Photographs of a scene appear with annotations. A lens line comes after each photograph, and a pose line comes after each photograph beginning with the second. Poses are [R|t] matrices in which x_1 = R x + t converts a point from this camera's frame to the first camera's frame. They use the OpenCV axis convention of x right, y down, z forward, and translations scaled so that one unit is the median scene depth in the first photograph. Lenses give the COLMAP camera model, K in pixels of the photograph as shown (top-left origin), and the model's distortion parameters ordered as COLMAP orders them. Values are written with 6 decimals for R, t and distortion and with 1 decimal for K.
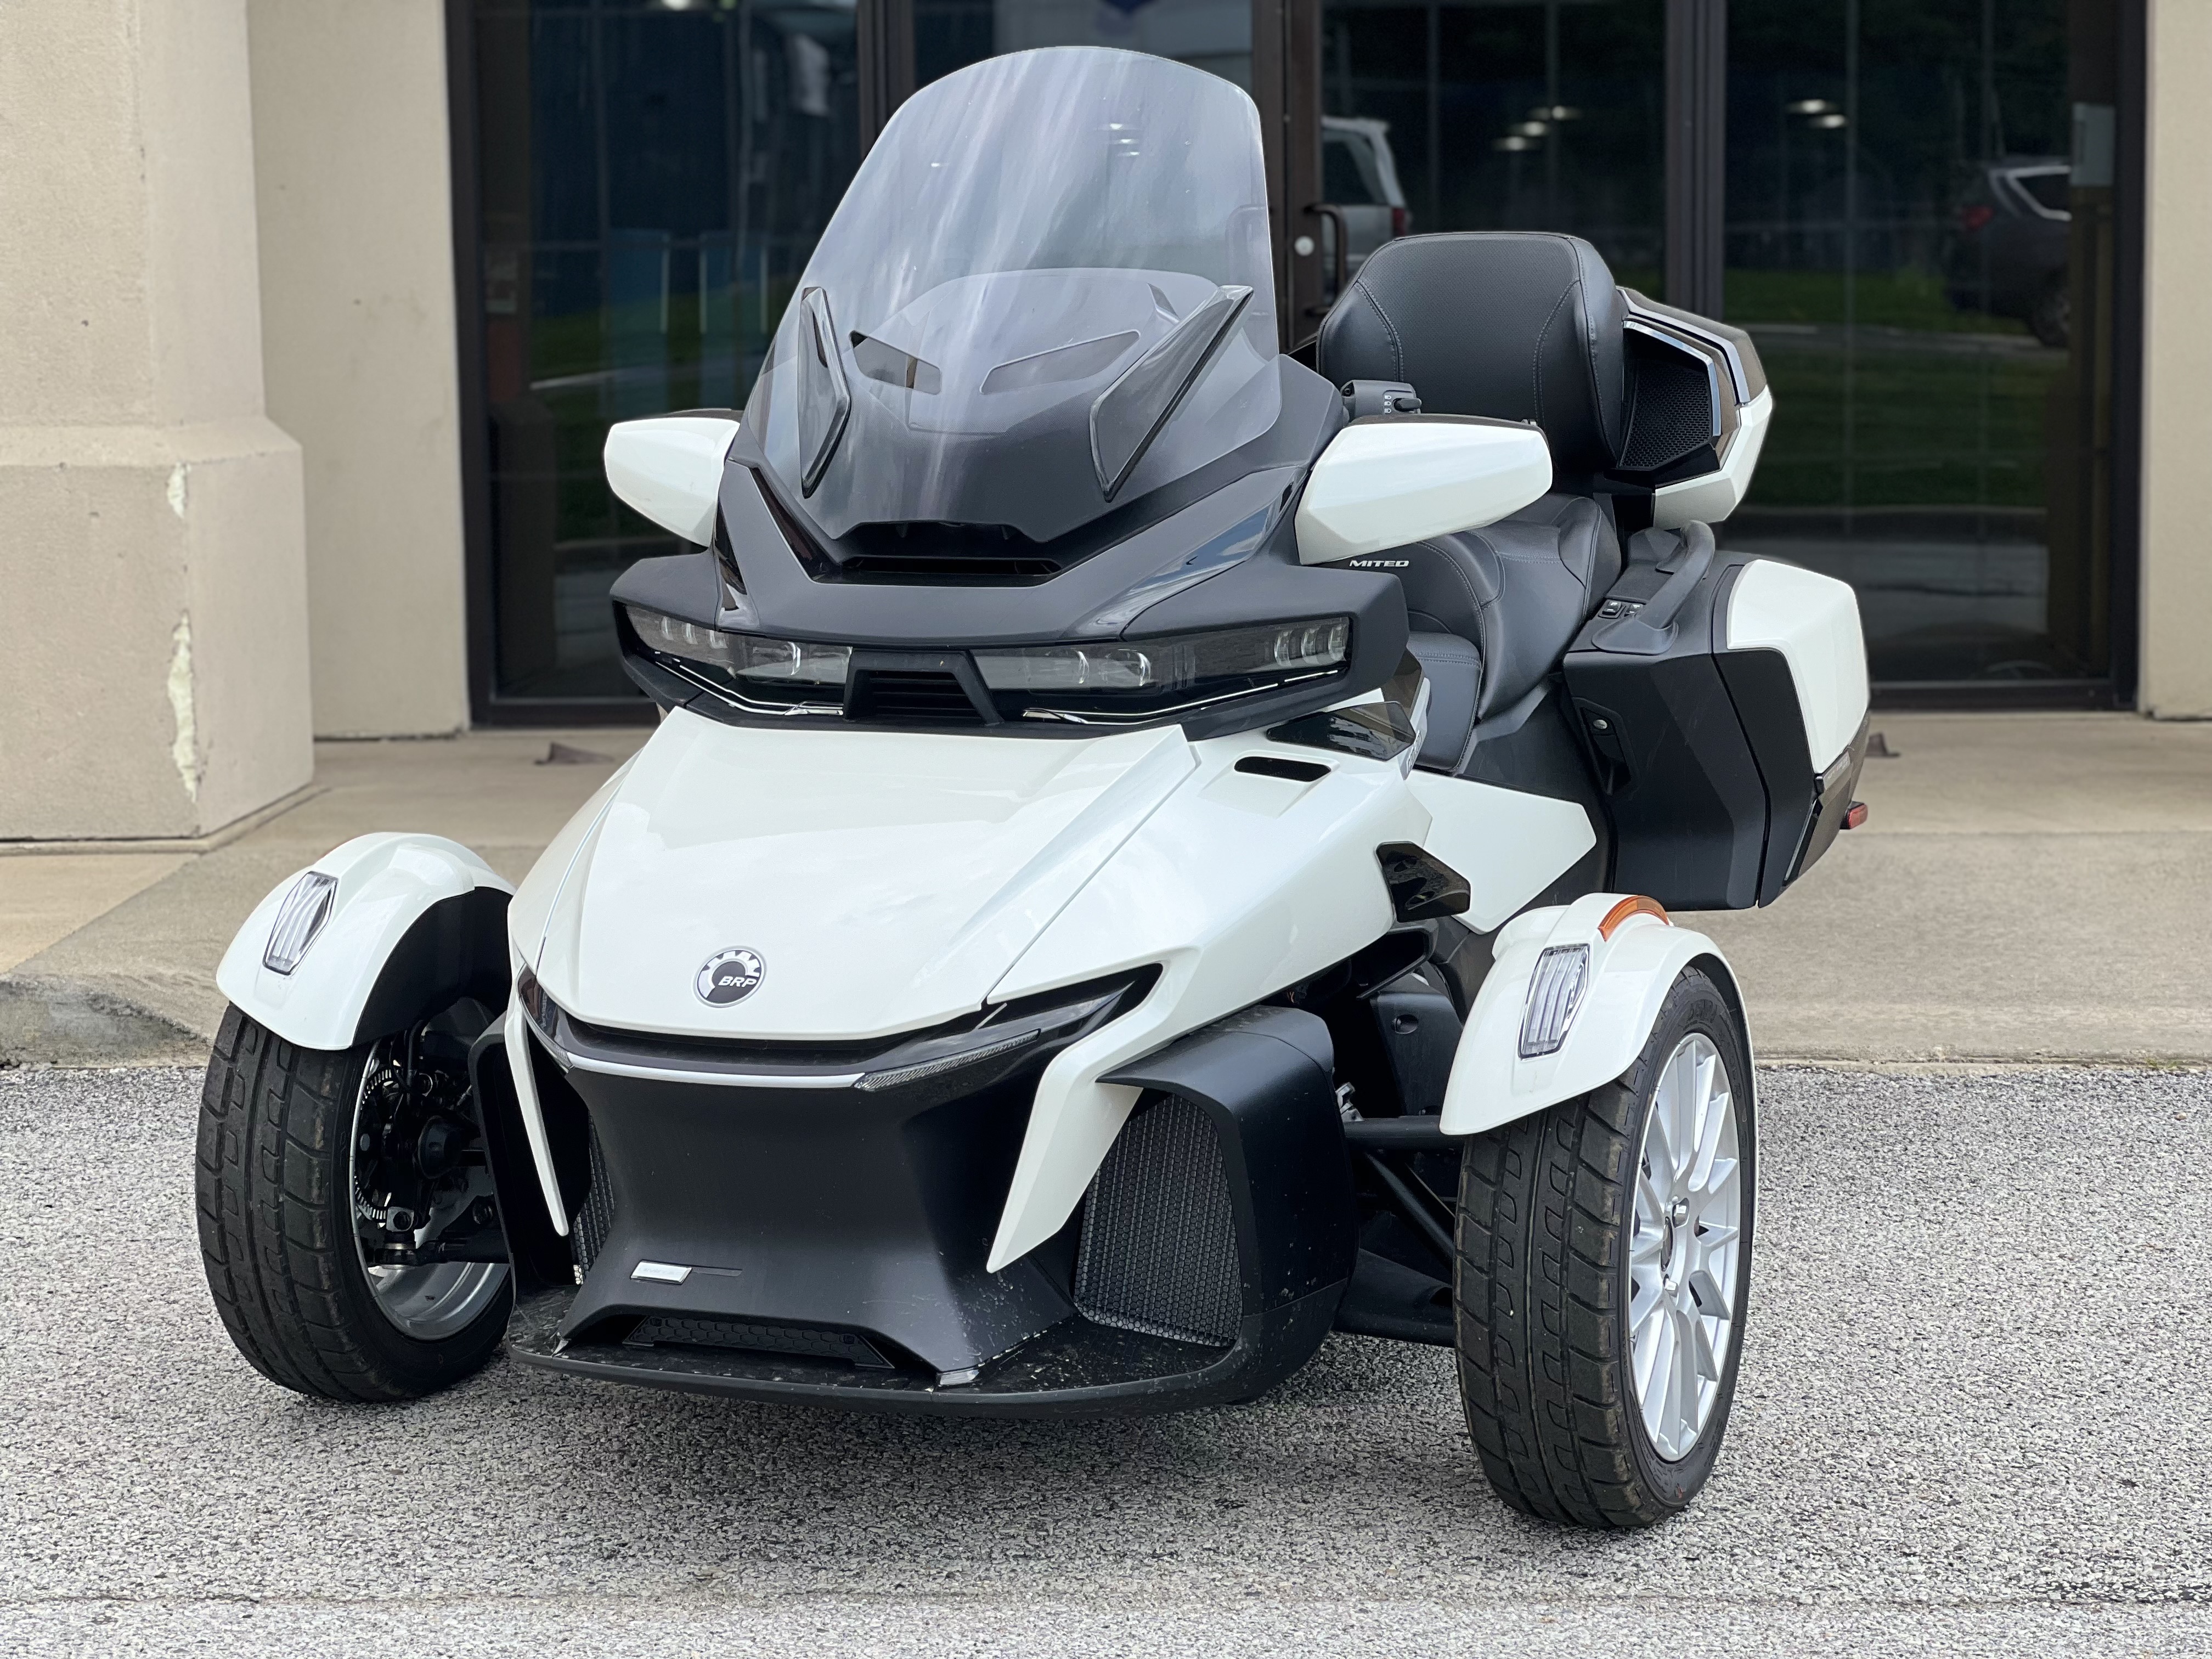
lens RADIAL K [[4969.5, 0, 1100.5], [0, 4969.5, 829.8], [0, 0, 1]] dist [0.536547, -3.084813]
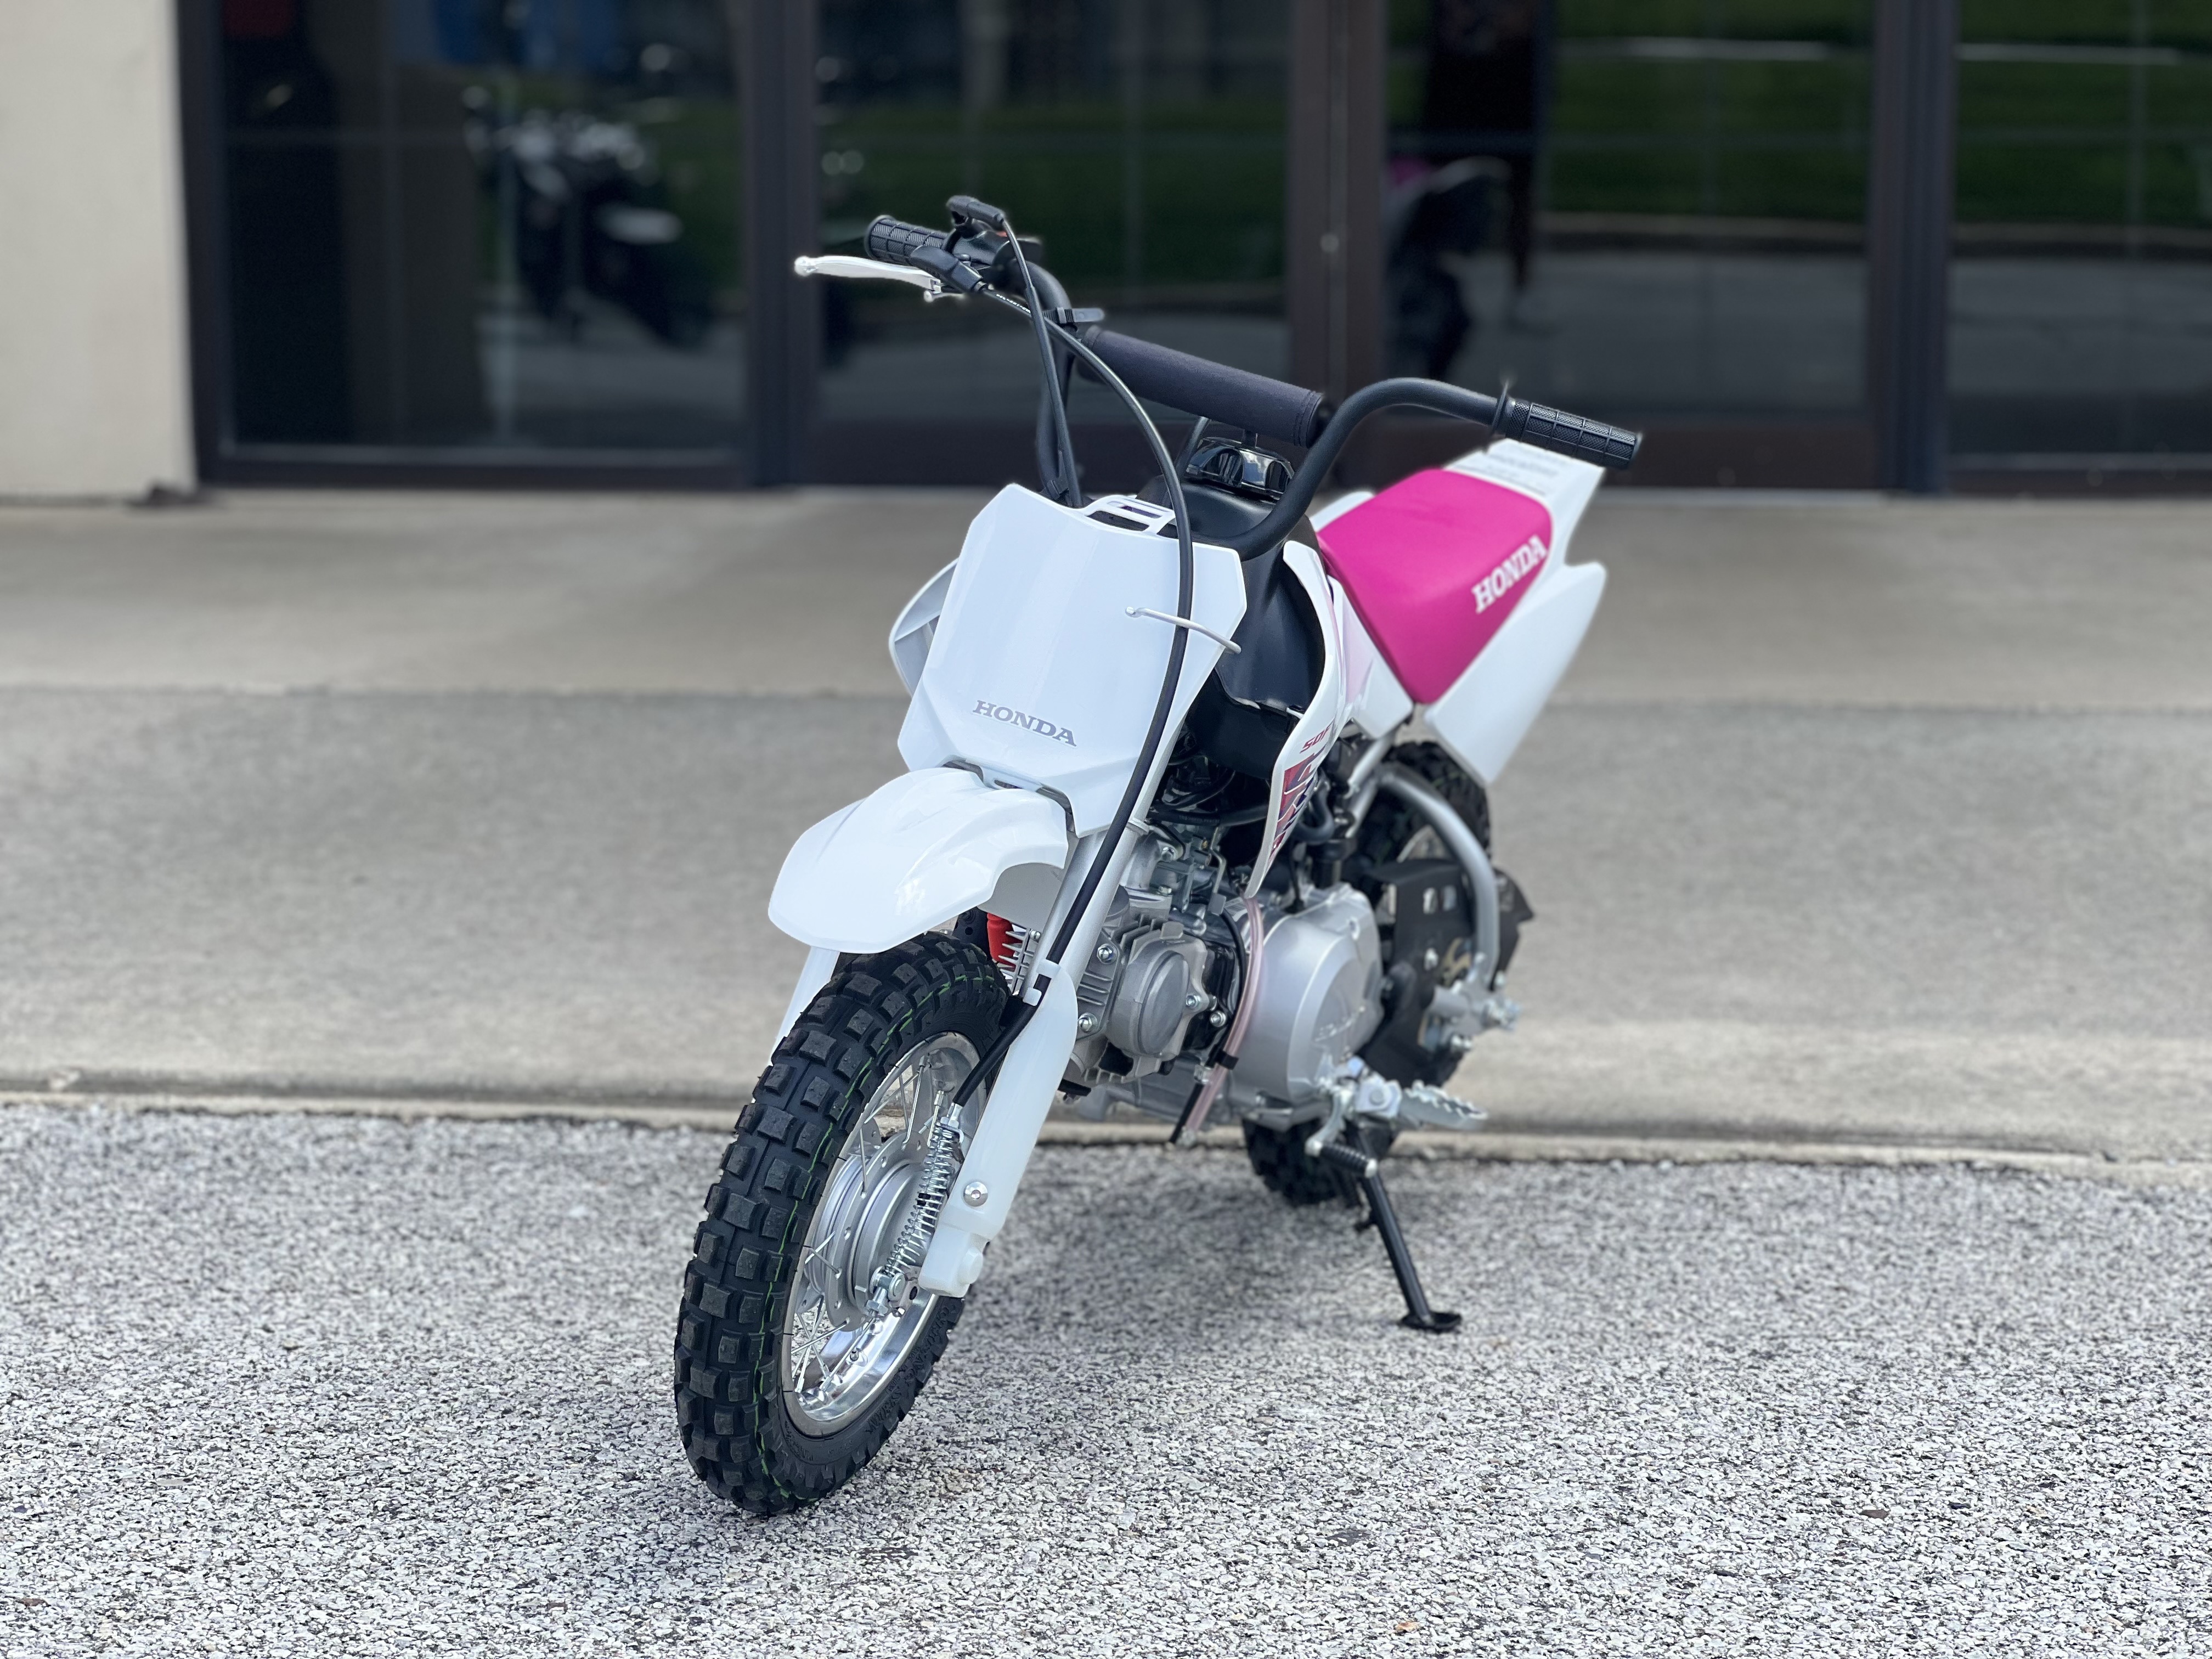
lens RADIAL K [[4968.9, 0, 1102.5], [0, 4968.9, 795.2], [0, 0, 1]] dist [0.459184, -2.477959]
pose [[0.998070, 0.020846, -0.058496, 0.069161], [-0.018184, 0.998791, 0.045681, -0.016937], [0.059377, -0.044529, 0.997242, 0.411332]]
